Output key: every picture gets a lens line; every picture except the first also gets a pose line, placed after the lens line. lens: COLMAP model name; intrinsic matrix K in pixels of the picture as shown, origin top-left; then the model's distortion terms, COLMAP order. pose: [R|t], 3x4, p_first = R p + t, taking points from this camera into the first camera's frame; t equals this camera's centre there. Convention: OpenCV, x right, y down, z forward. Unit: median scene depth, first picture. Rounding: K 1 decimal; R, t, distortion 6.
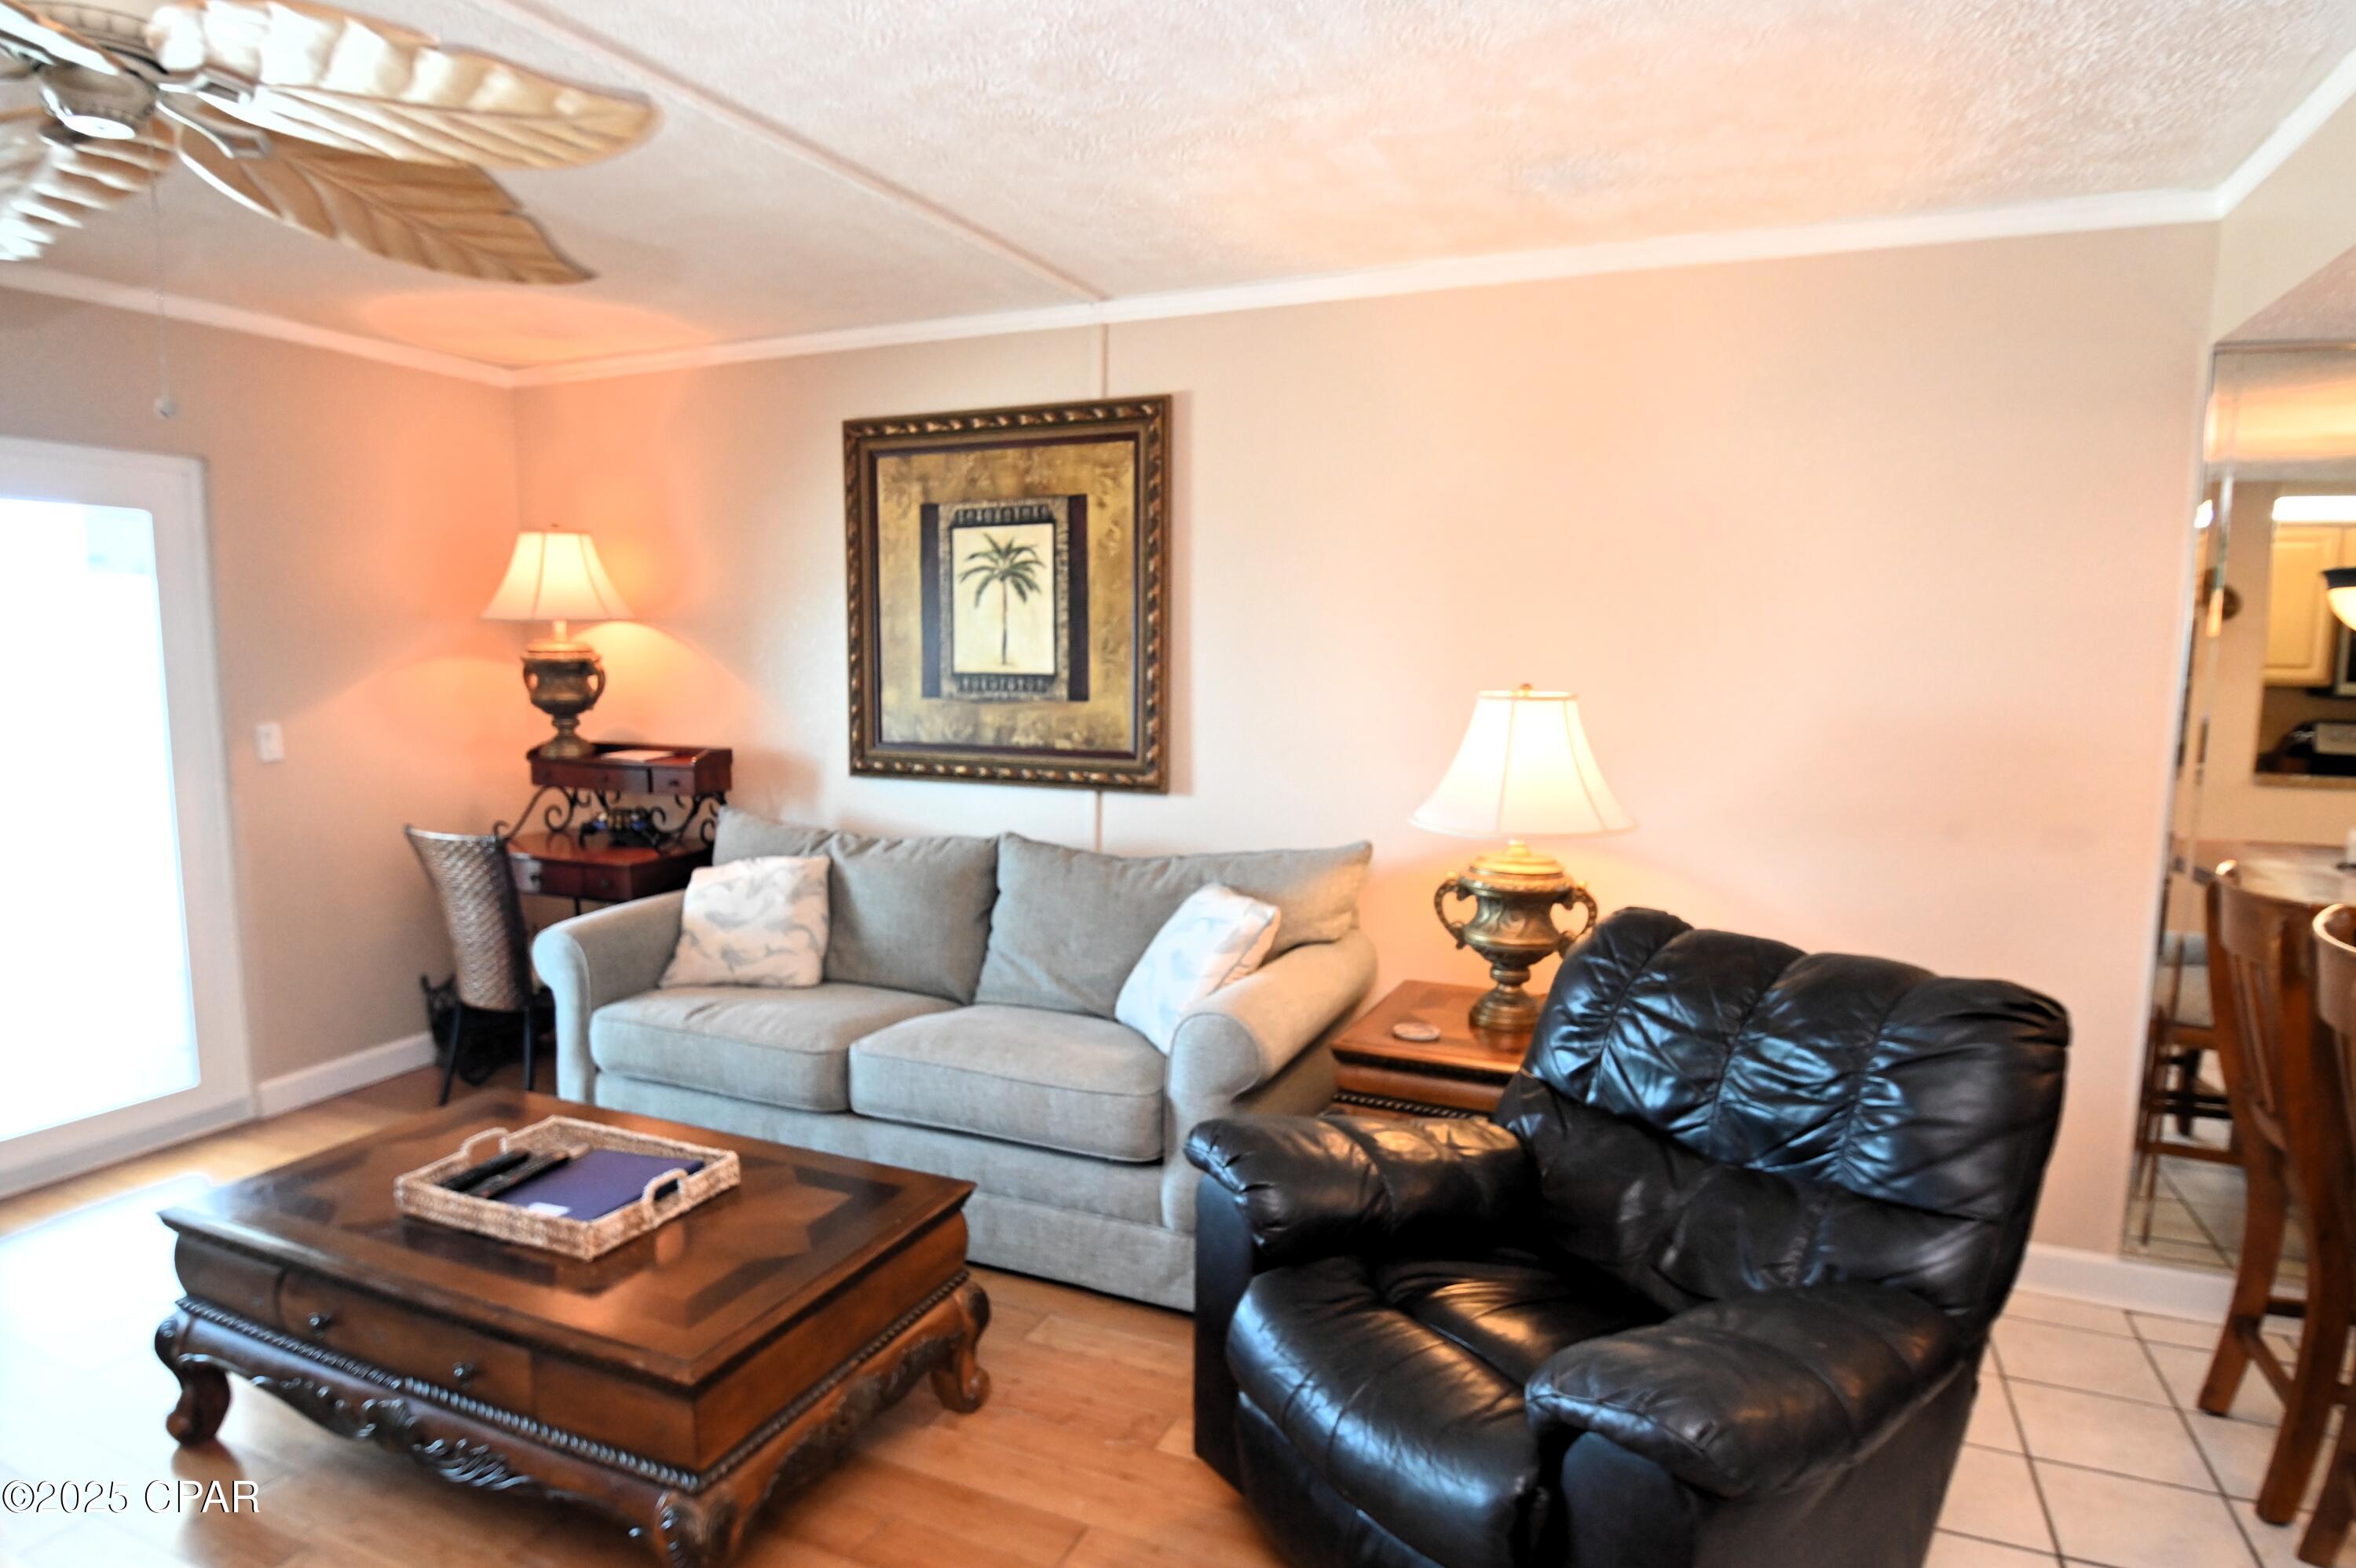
lens RADIAL K [[1331.8, 0, 1146.5], [0, 1331.8, 813.4], [0, 0, 1]] dist [-0.030917, -0.000420]
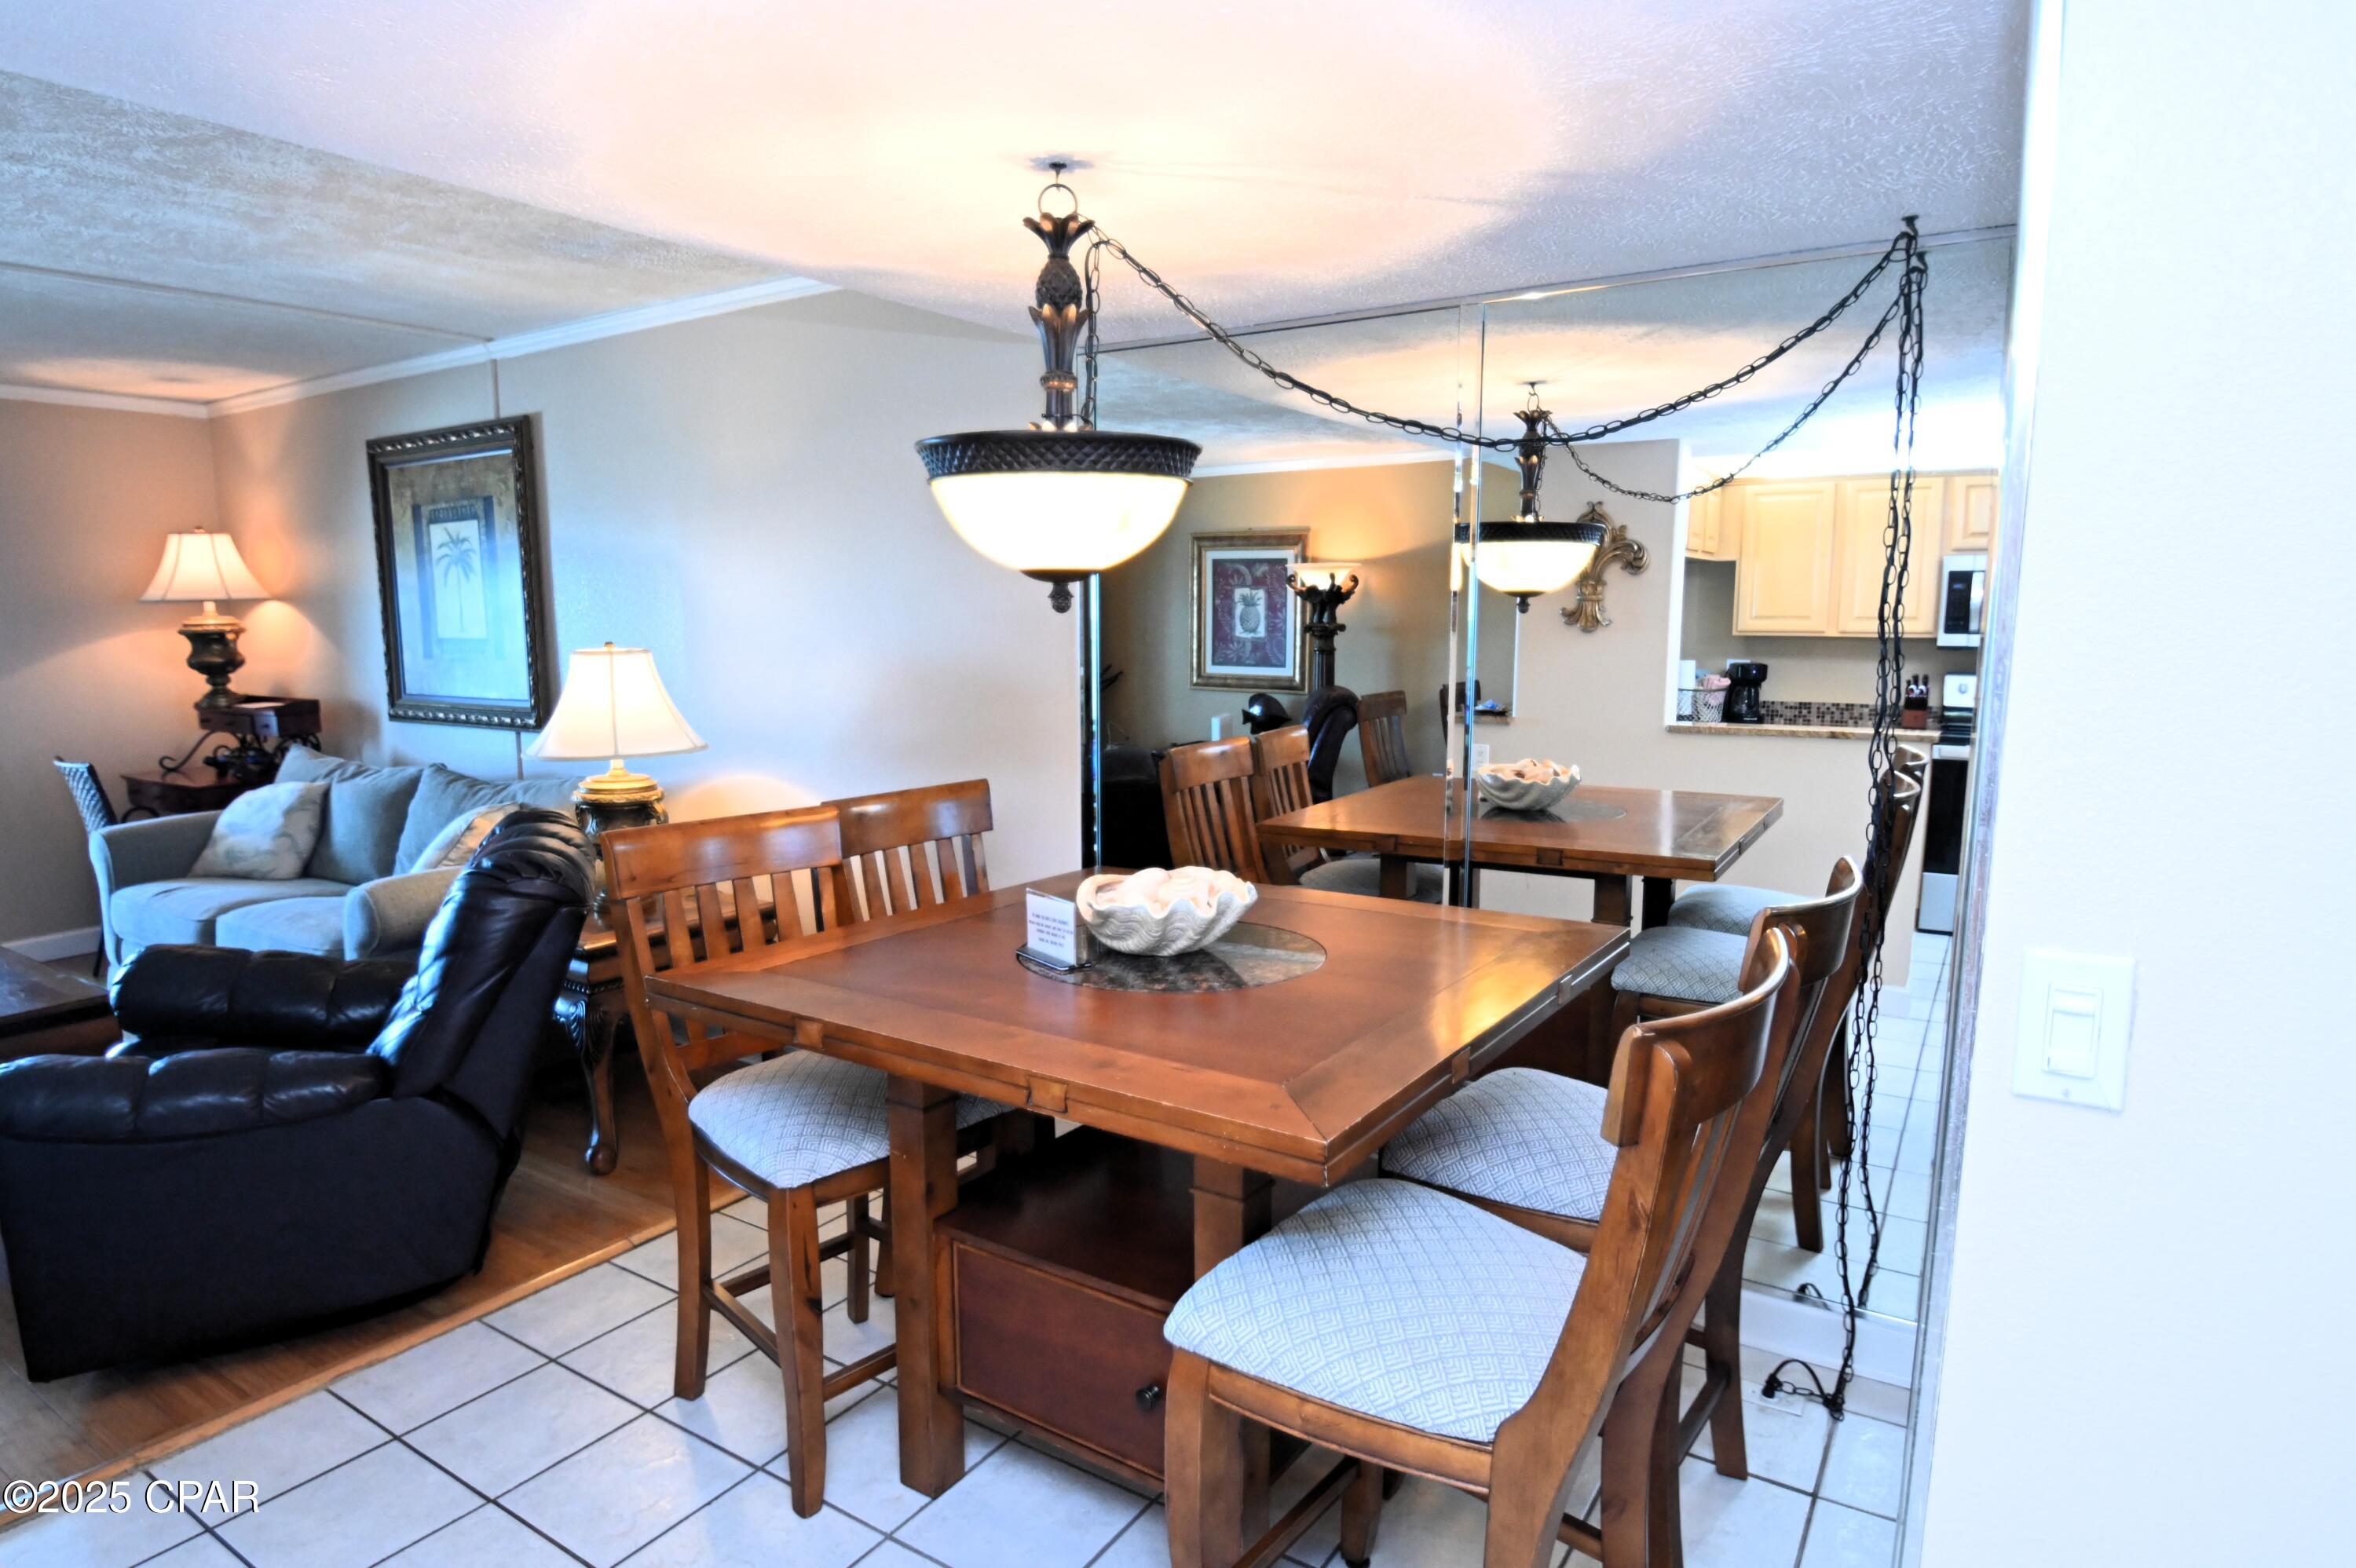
lens RADIAL K [[1331.8, 0, 1146.5], [0, 1331.8, 813.4], [0, 0, 1]] dist [-0.030917, -0.000420]
pose [[0.986502, 0.013884, -0.163162, 0.751008], [-0.009245, 0.999532, 0.029155, 0.018133], [0.163491, -0.027253, 0.986168, -0.134800]]
